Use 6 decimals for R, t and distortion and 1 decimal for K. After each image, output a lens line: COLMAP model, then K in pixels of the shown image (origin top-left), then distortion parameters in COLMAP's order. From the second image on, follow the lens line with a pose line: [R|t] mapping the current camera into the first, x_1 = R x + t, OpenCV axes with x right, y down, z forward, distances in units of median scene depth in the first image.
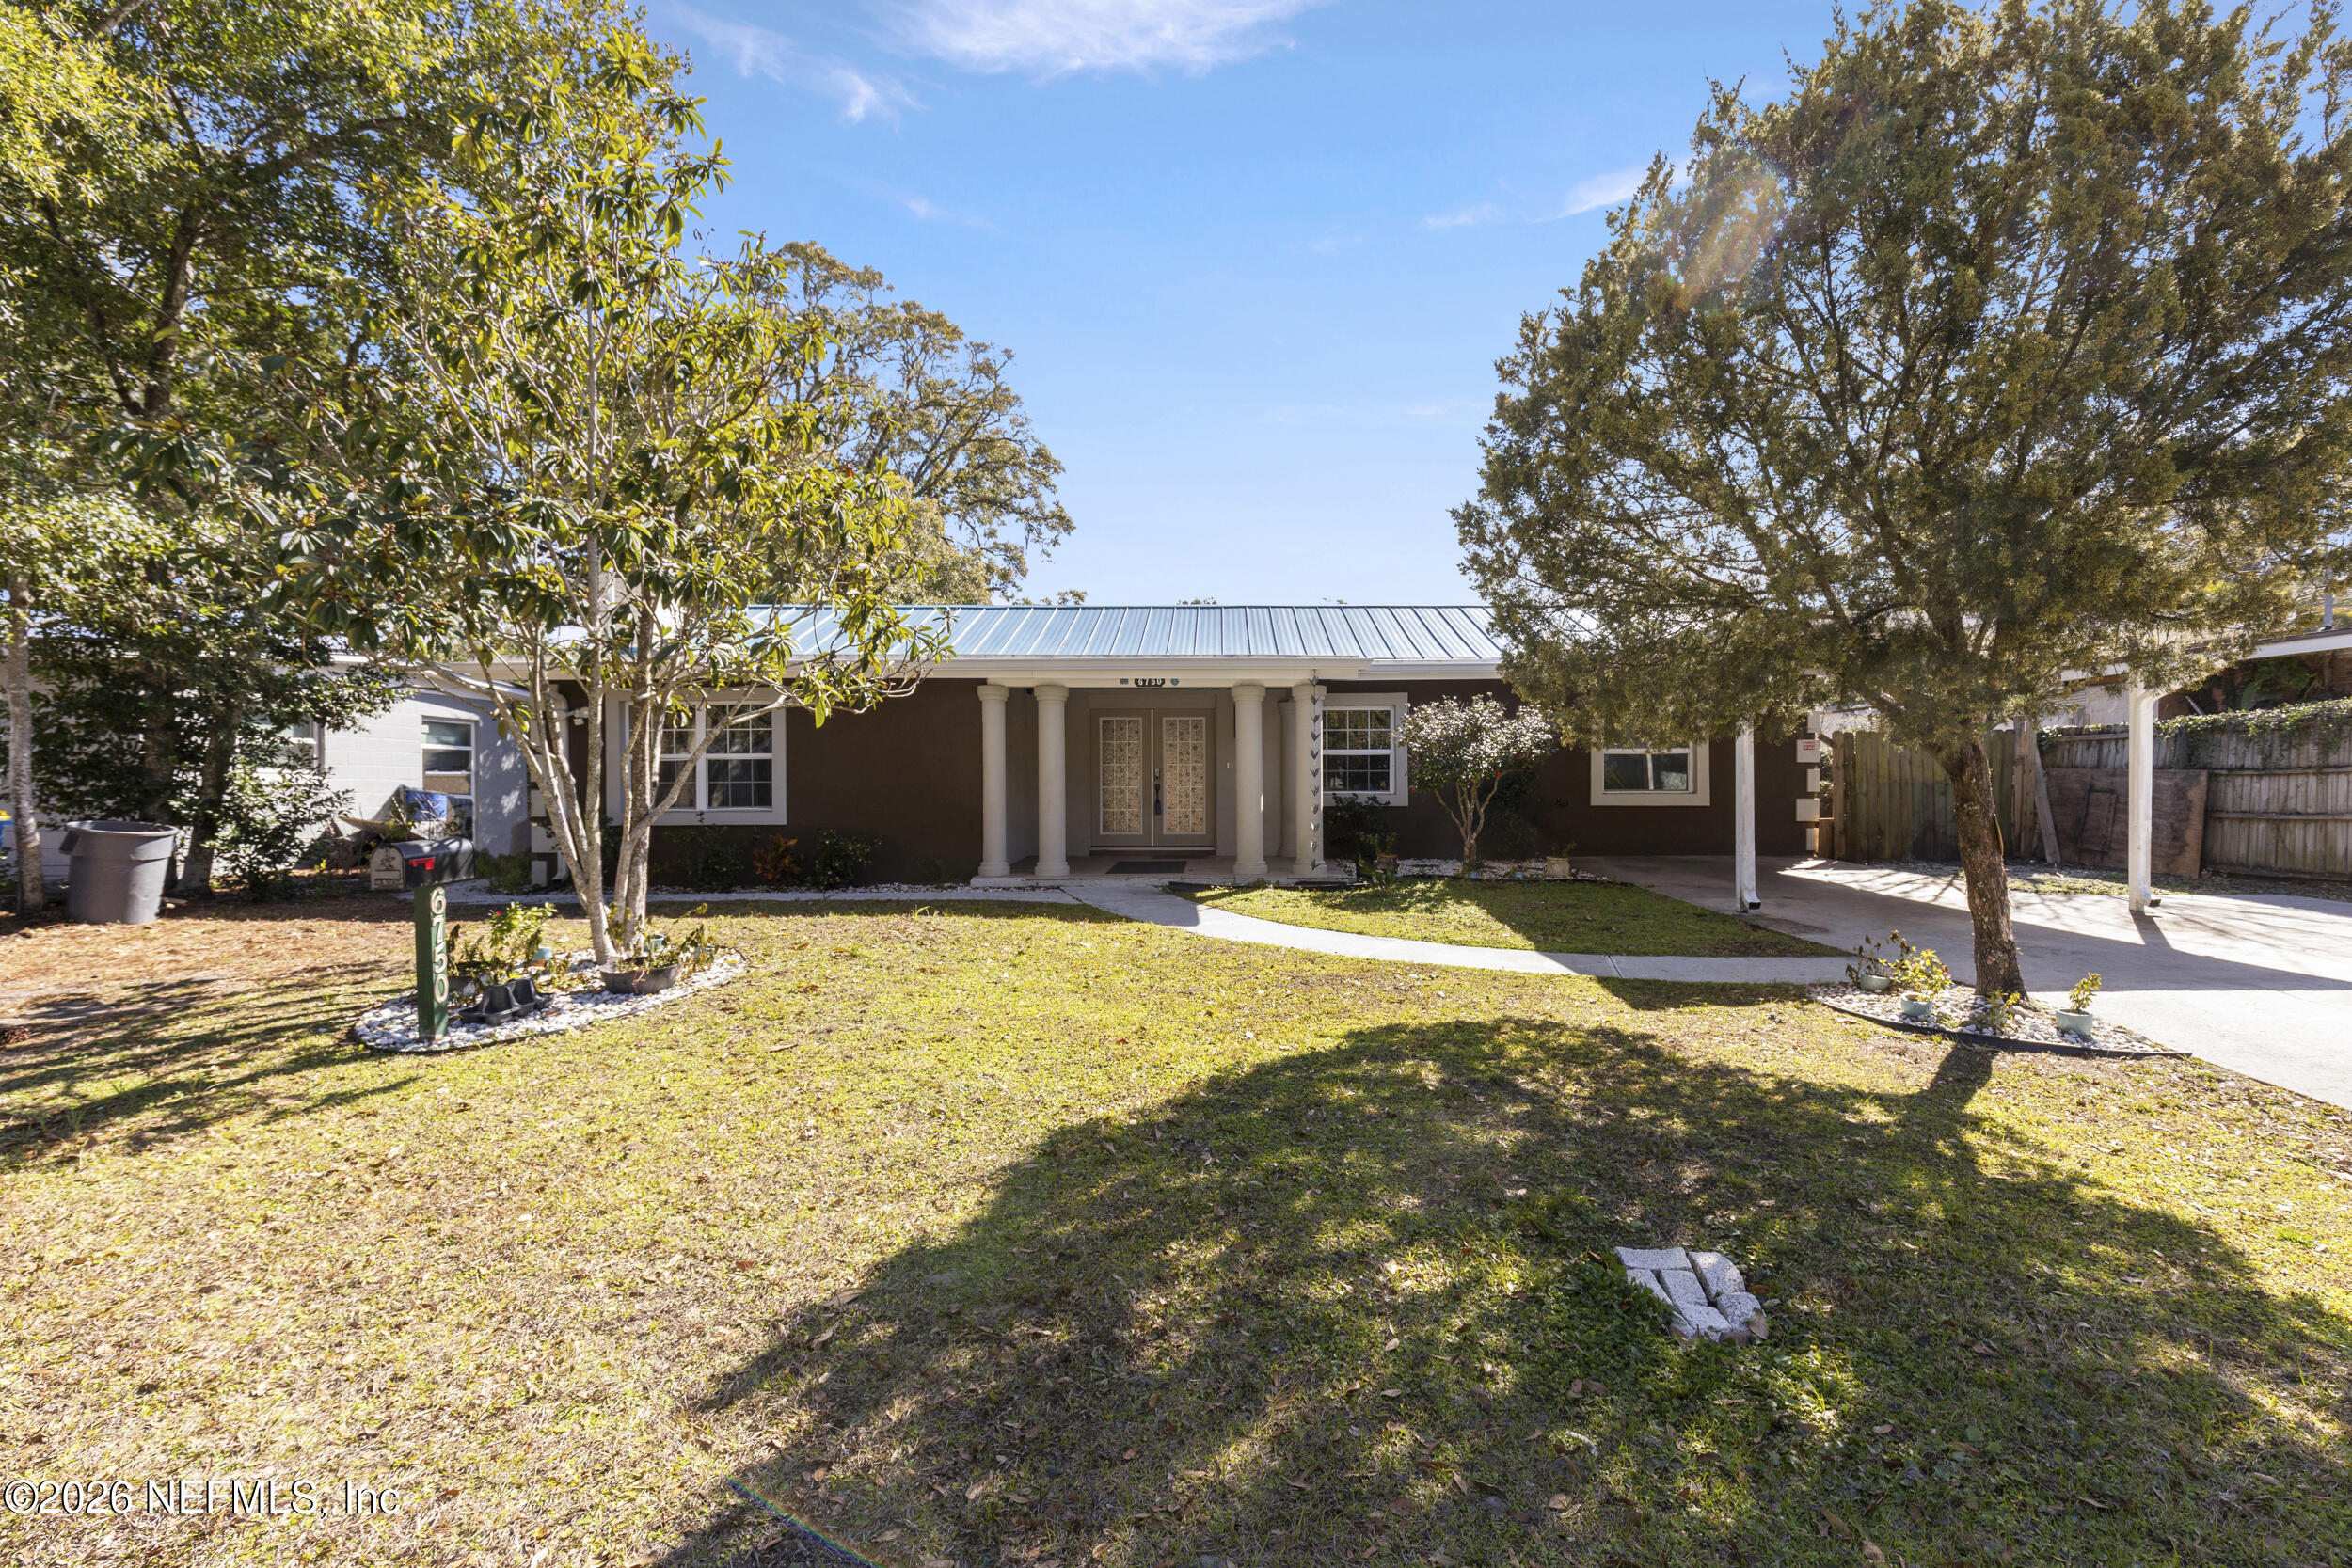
lens RADIAL K [[1068.0, 0, 1217.5], [0, 1068.0, 772.5], [0, 0, 1]] dist [-0.011804, 0.000067]
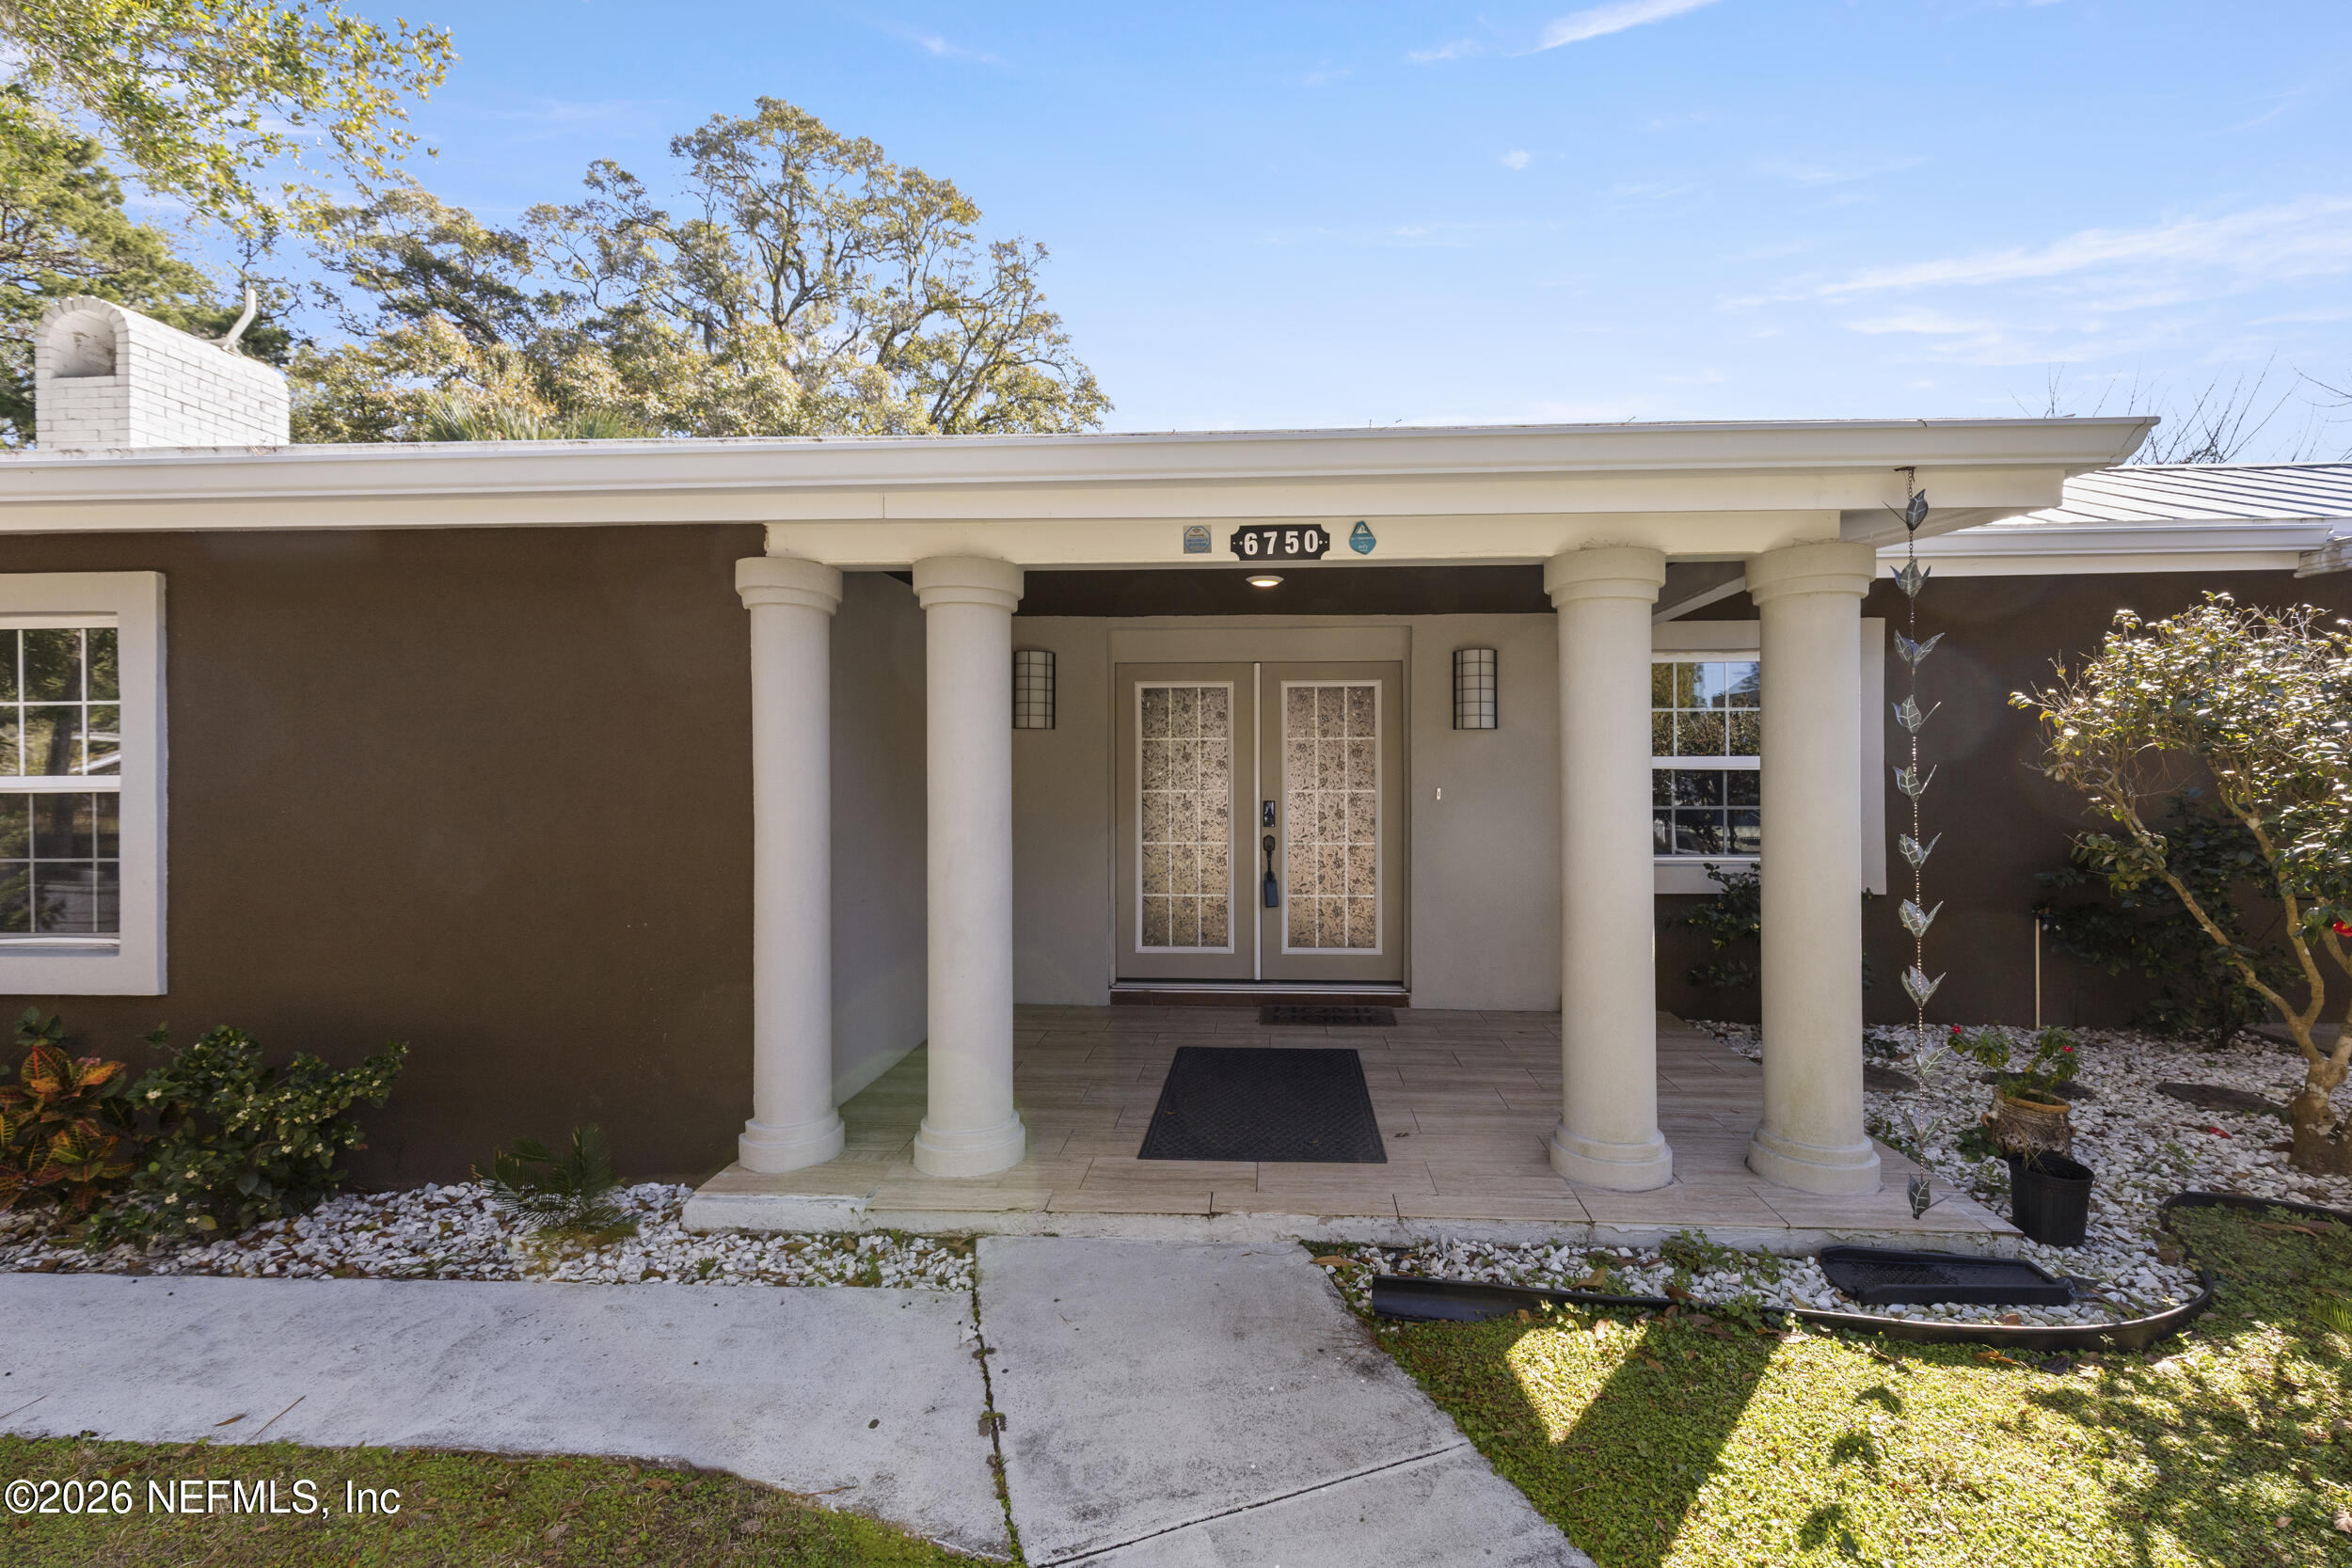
lens RADIAL K [[1068.0, 0, 1217.5], [0, 1068.0, 772.5], [0, 0, 1]] dist [-0.011804, 0.000067]
pose [[0.998495, 0.005017, -0.054621, -0.049635], [-0.004880, 0.999985, 0.002641, -0.014906], [0.054633, -0.002371, 0.998504, 0.532548]]
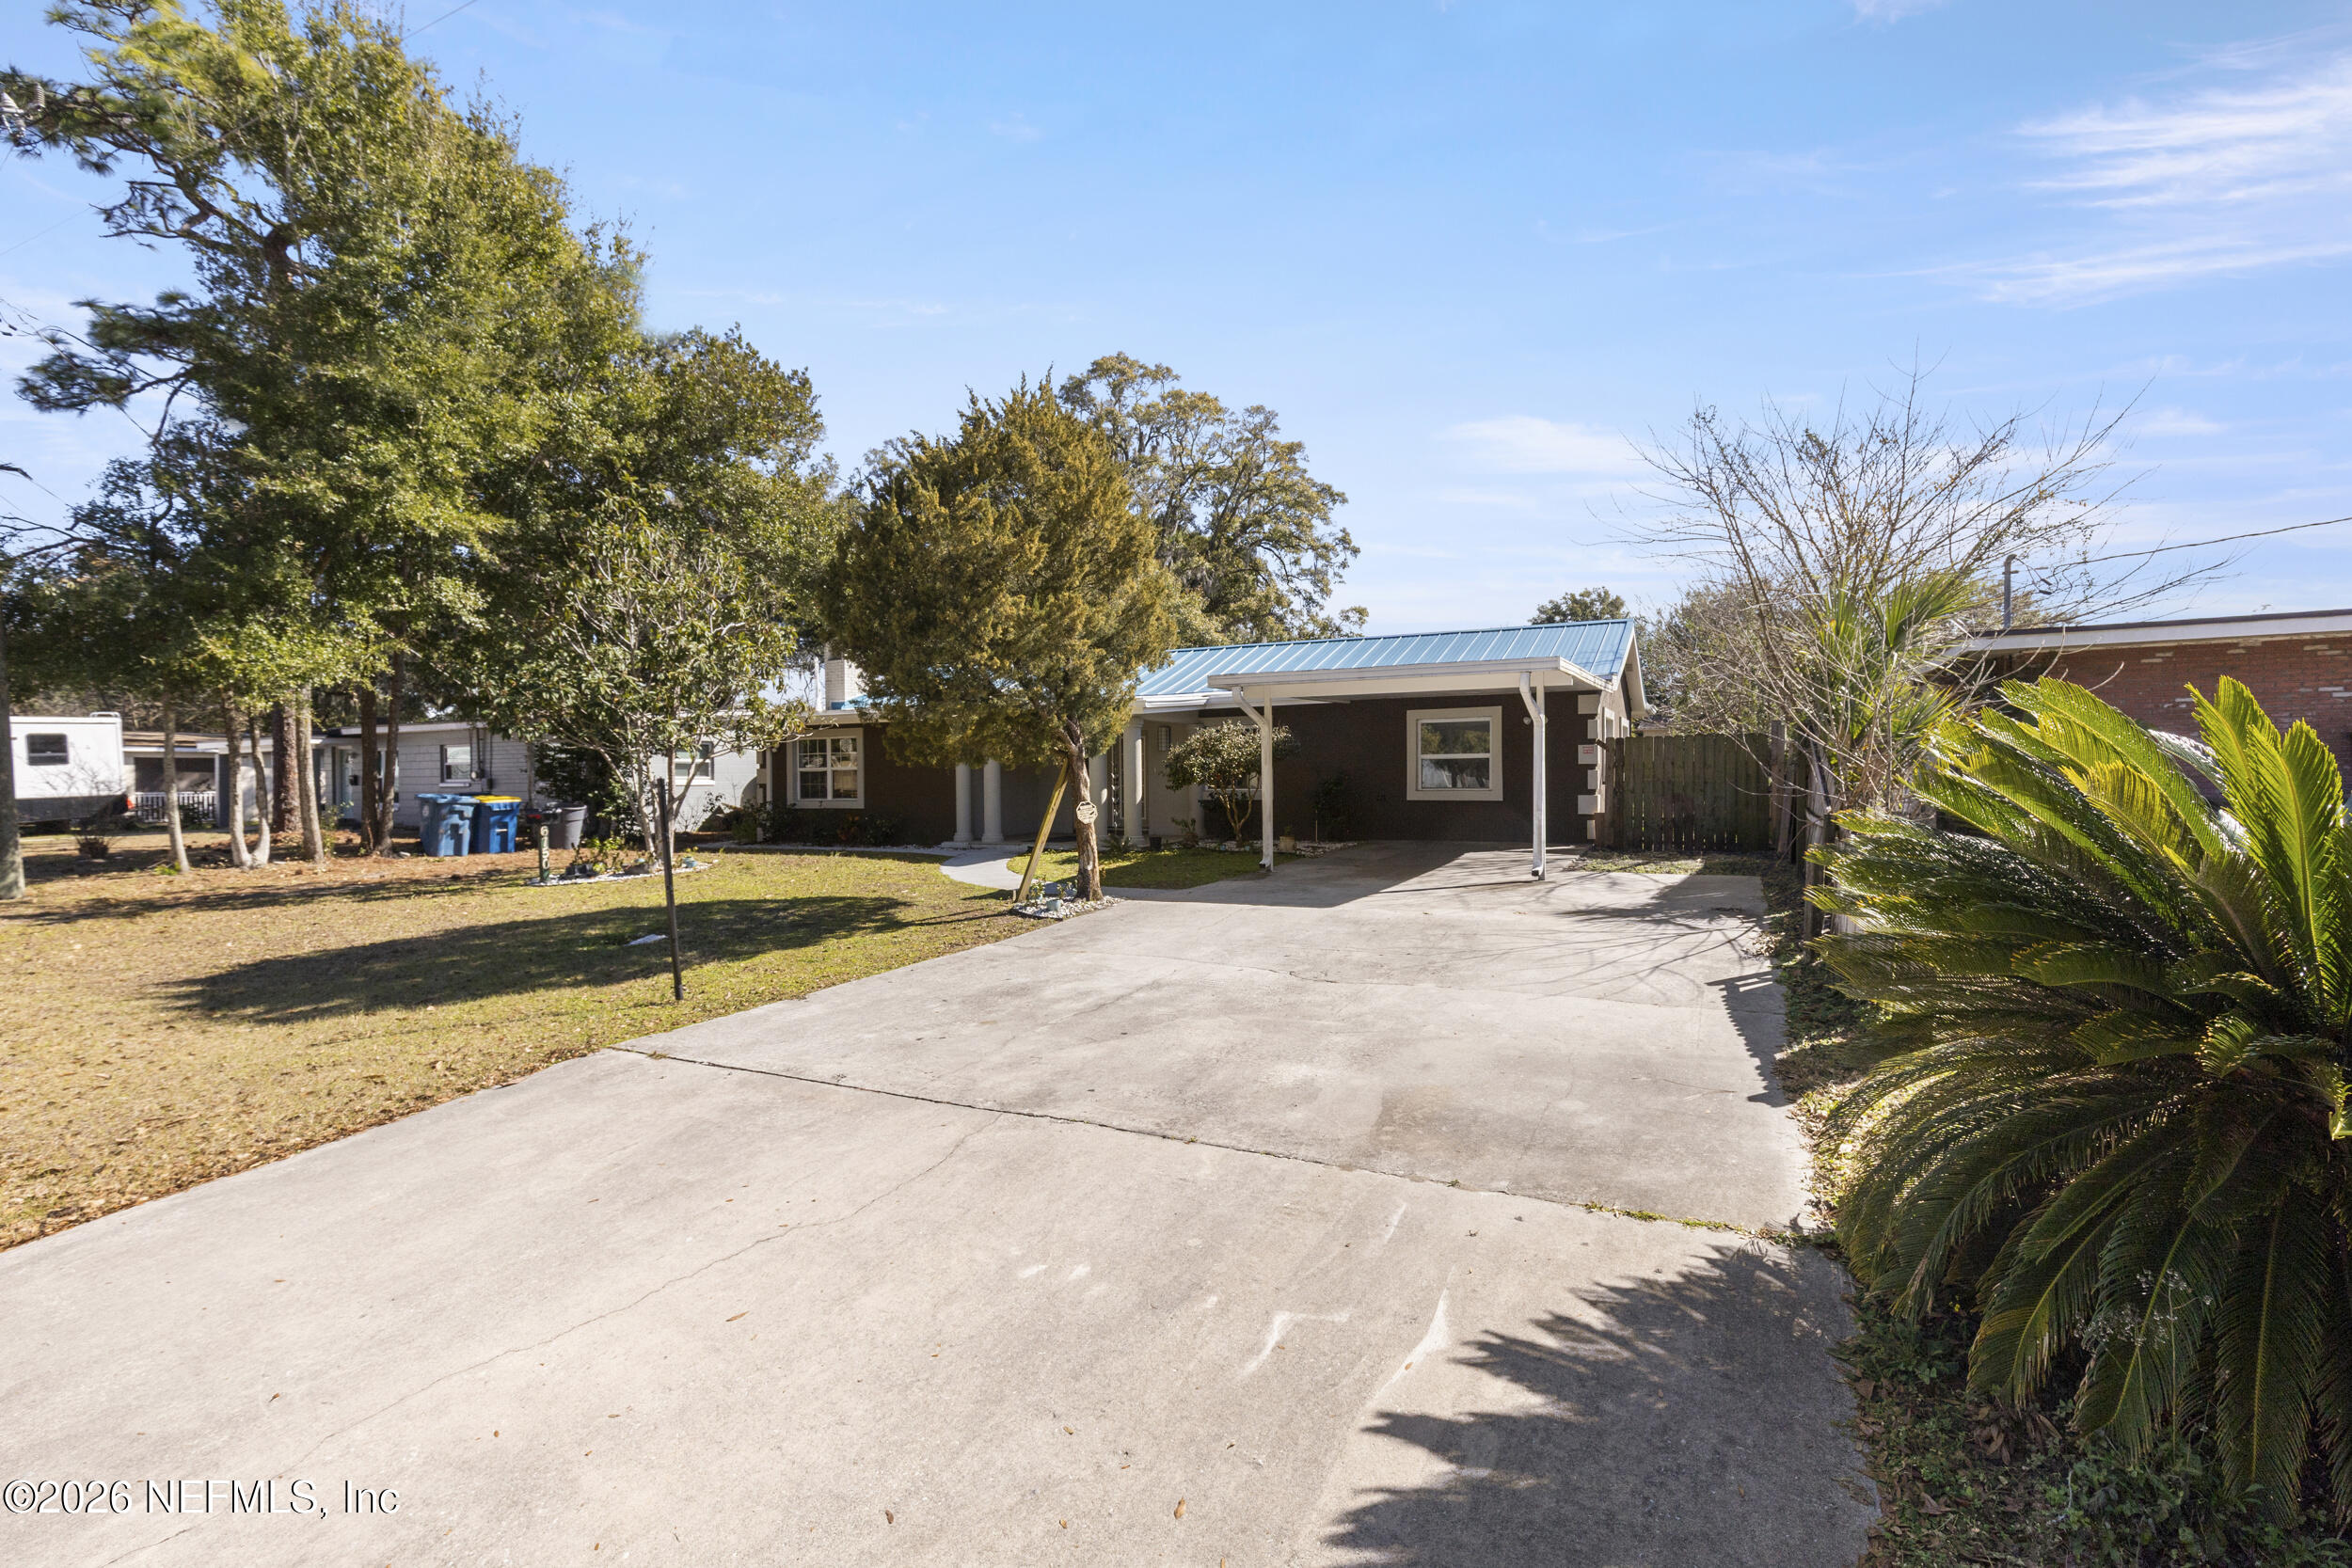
lens RADIAL K [[1068.0, 0, 1217.5], [0, 1068.0, 772.5], [0, 0, 1]] dist [-0.011804, 0.000067]
pose [[0.899648, -0.005598, -0.436579, 0.661221], [0.008495, 0.999953, 0.004683, -0.008820], [0.436533, -0.007922, 0.899654, -0.229849]]
